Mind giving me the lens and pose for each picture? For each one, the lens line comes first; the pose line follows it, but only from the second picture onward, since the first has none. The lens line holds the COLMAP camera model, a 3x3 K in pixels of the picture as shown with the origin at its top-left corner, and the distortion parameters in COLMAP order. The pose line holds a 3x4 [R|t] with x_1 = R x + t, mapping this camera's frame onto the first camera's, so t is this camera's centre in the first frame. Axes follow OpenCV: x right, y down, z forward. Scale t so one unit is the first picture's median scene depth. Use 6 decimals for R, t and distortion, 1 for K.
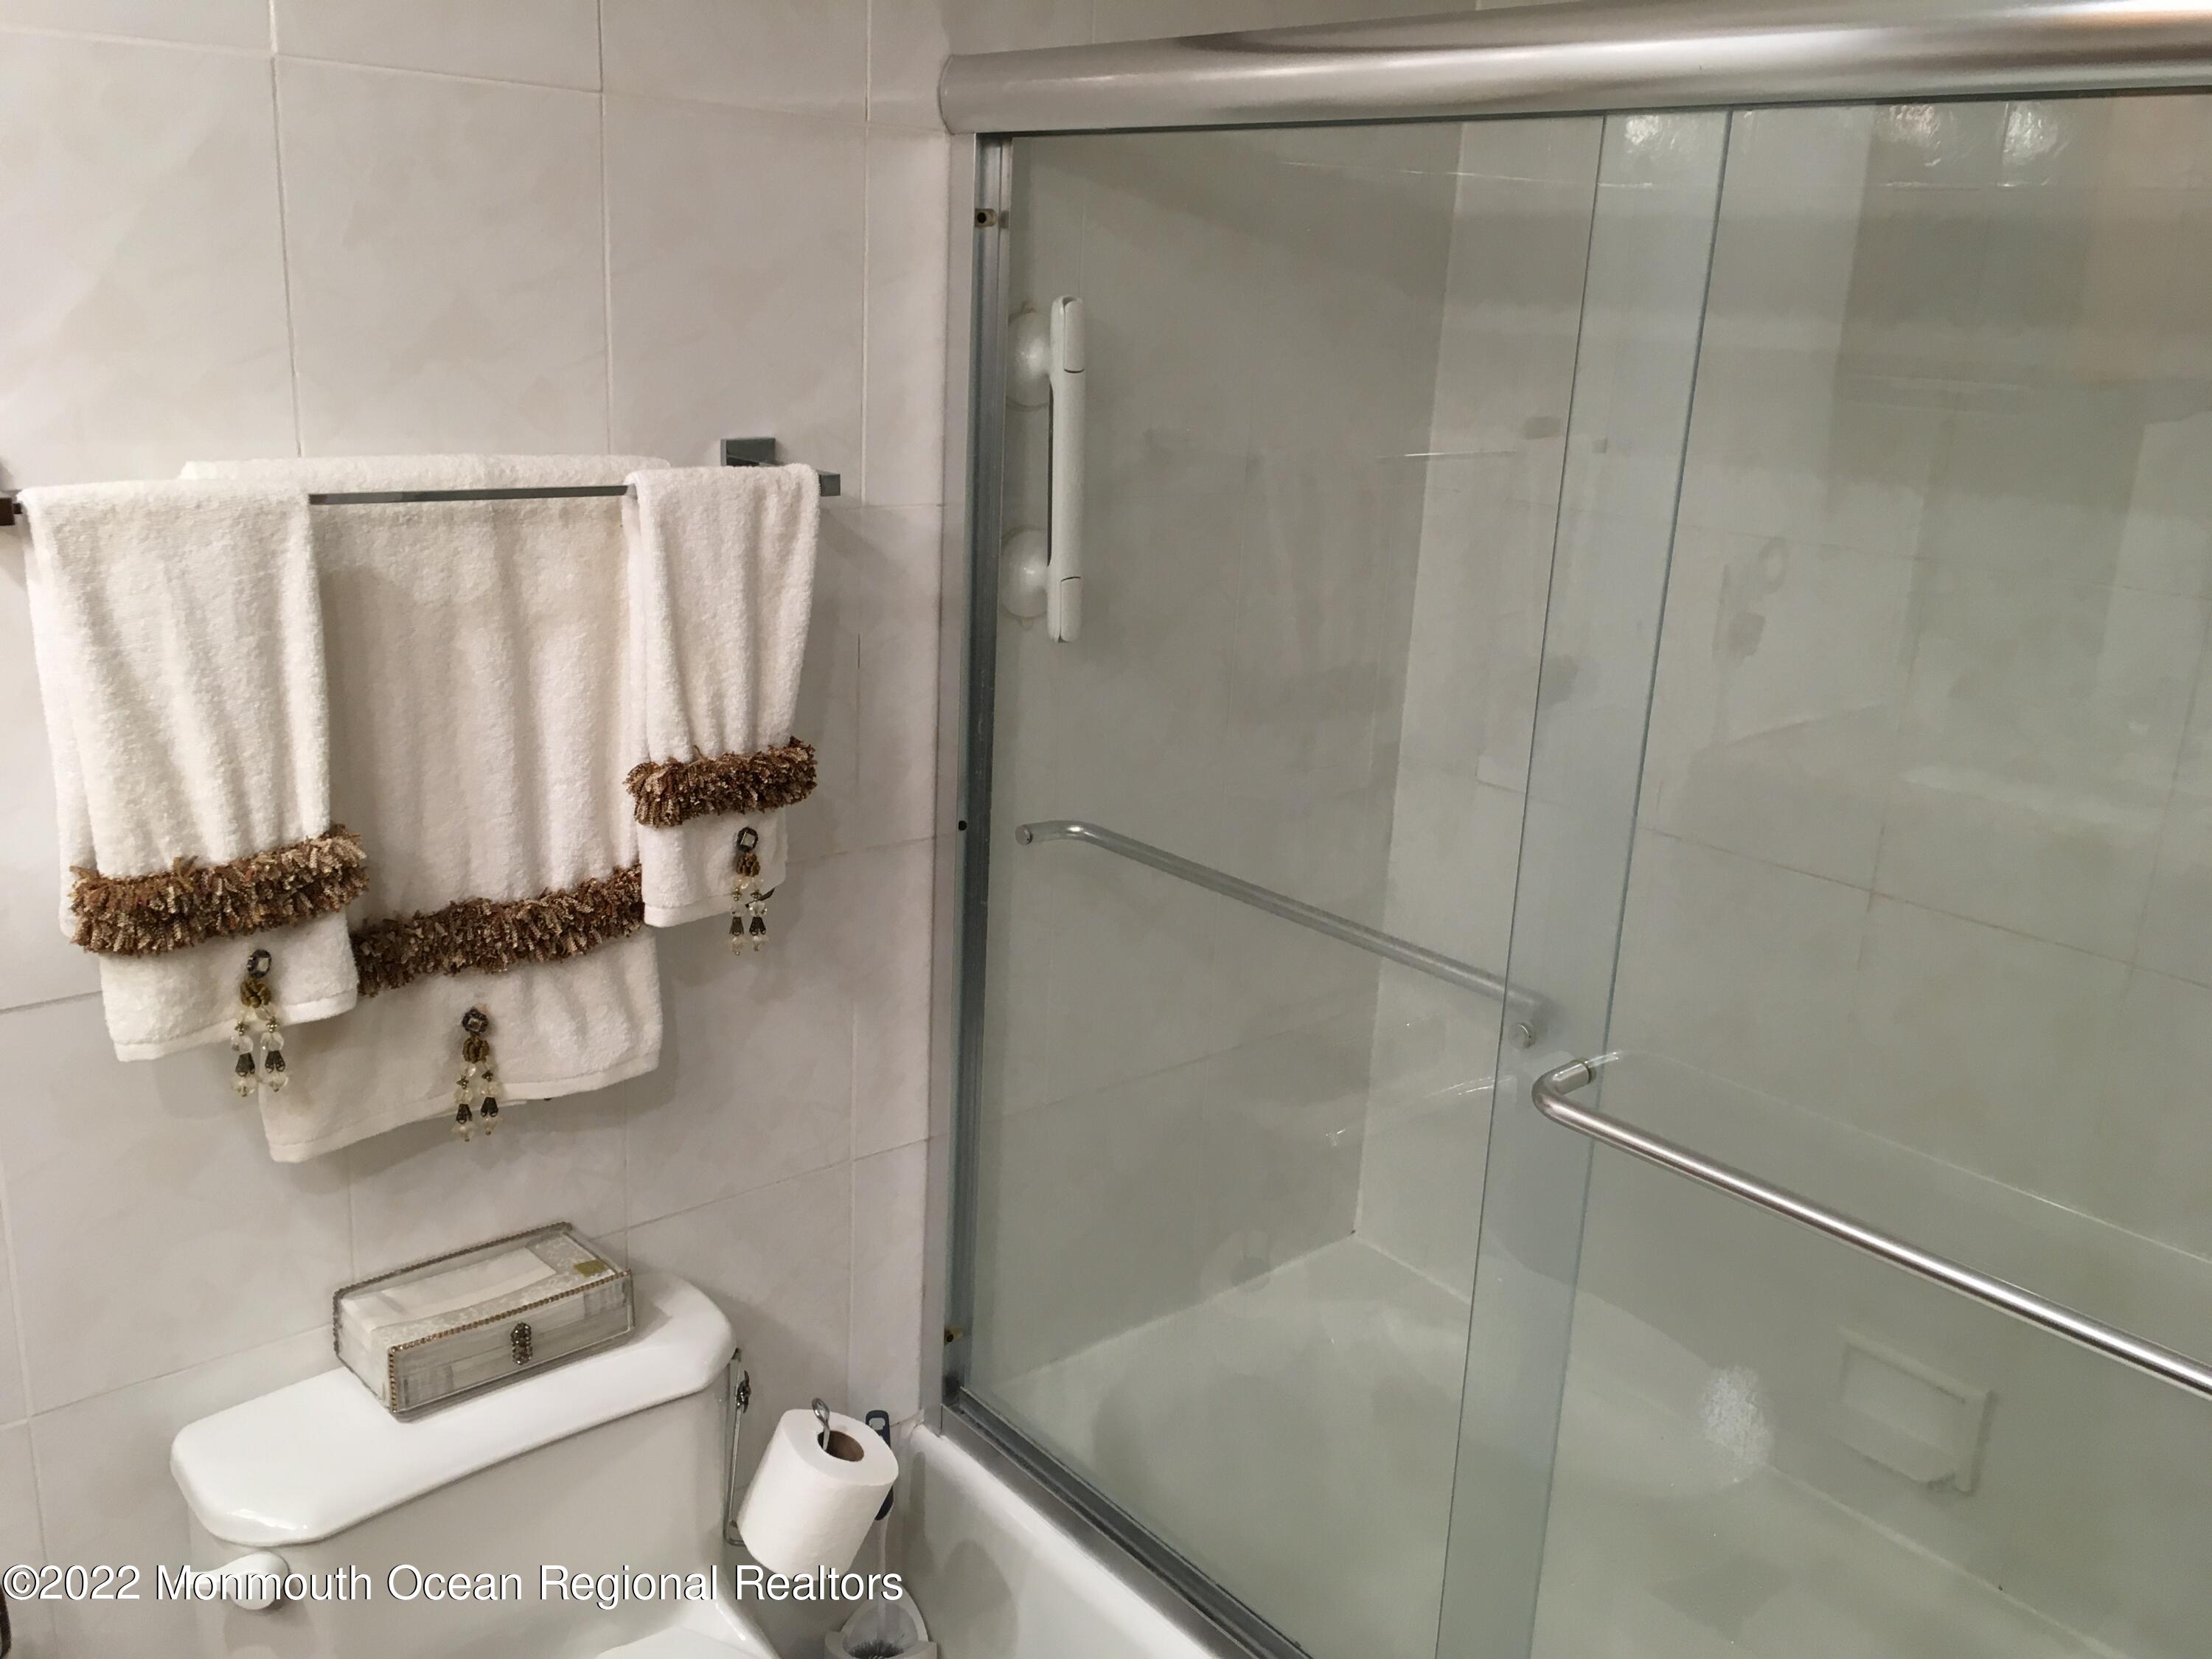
lens RADIAL K [[1854.2, 0, 1111.9], [0, 1854.2, 825.5], [0, 0, 1]] dist [0.032811, -0.024531]
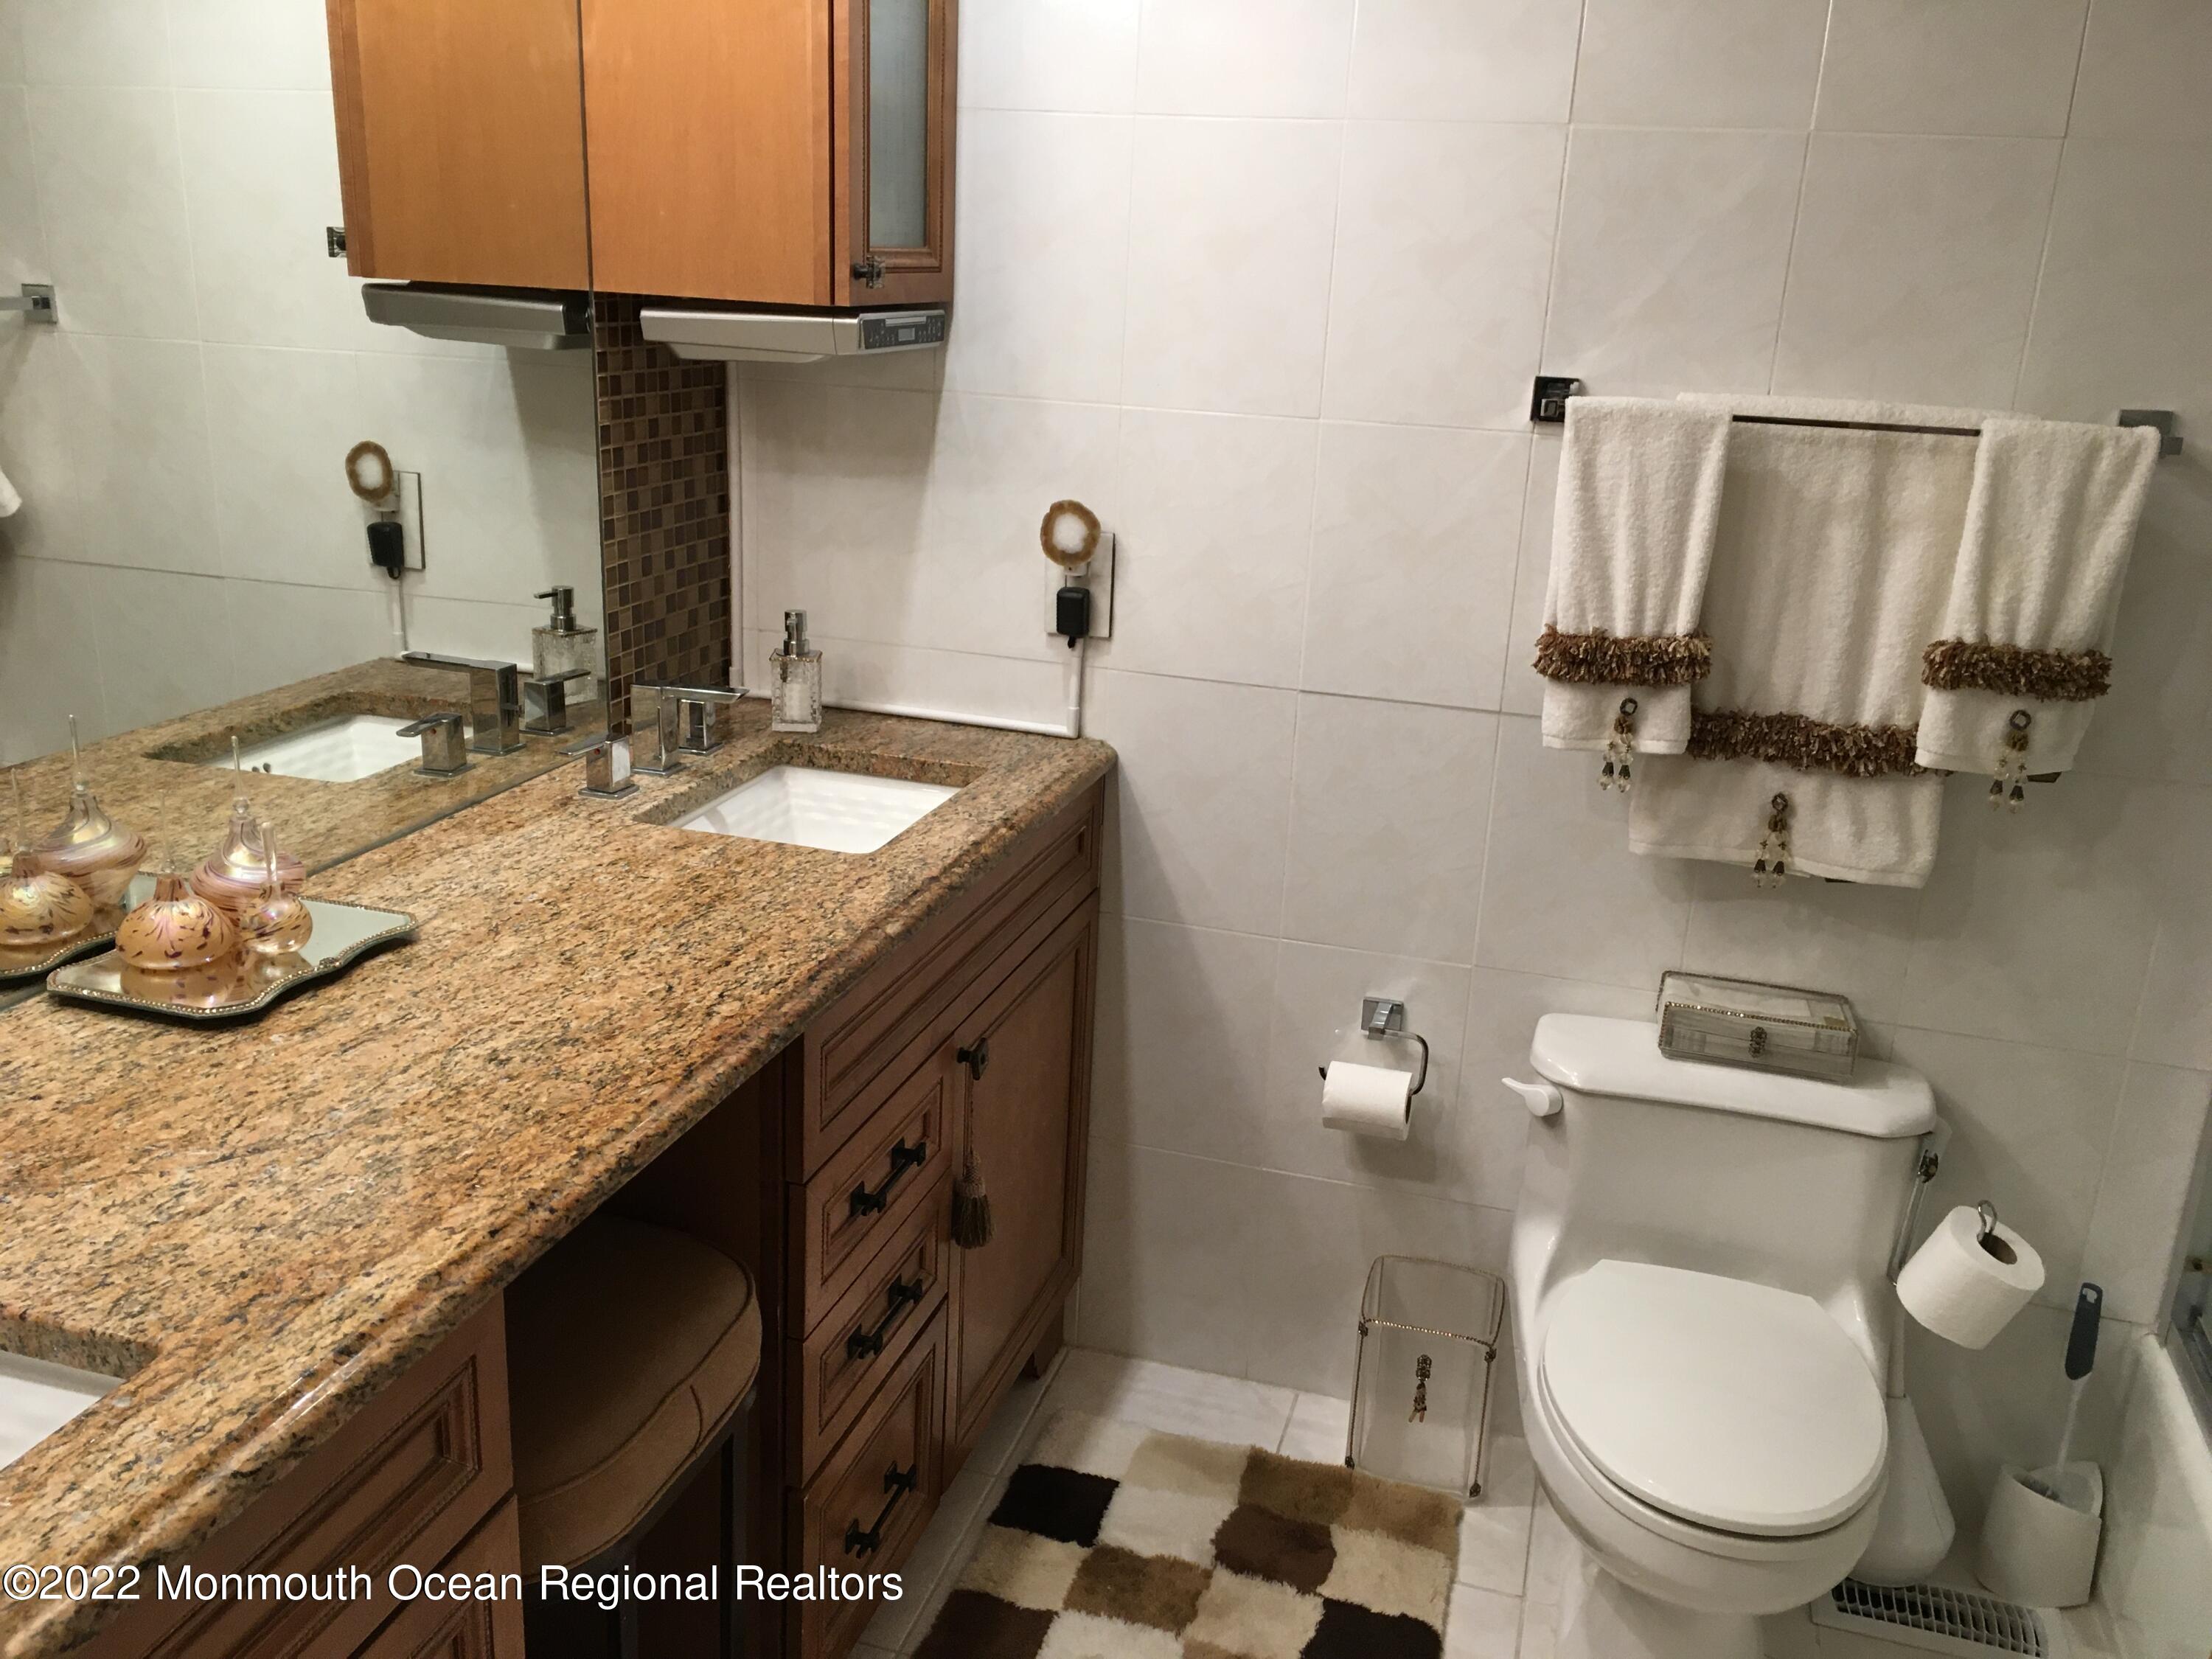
lens RADIAL K [[1854.2, 0, 1099.0], [0, 1854.2, 831.5], [0, 0, 1]] dist [0.032811, -0.024531]
pose [[0.550598, 0.231342, -0.802074, 0.523391], [-0.244759, 0.963342, 0.109837, 0.100431], [0.798082, 0.135839, 0.587038, -0.243840]]
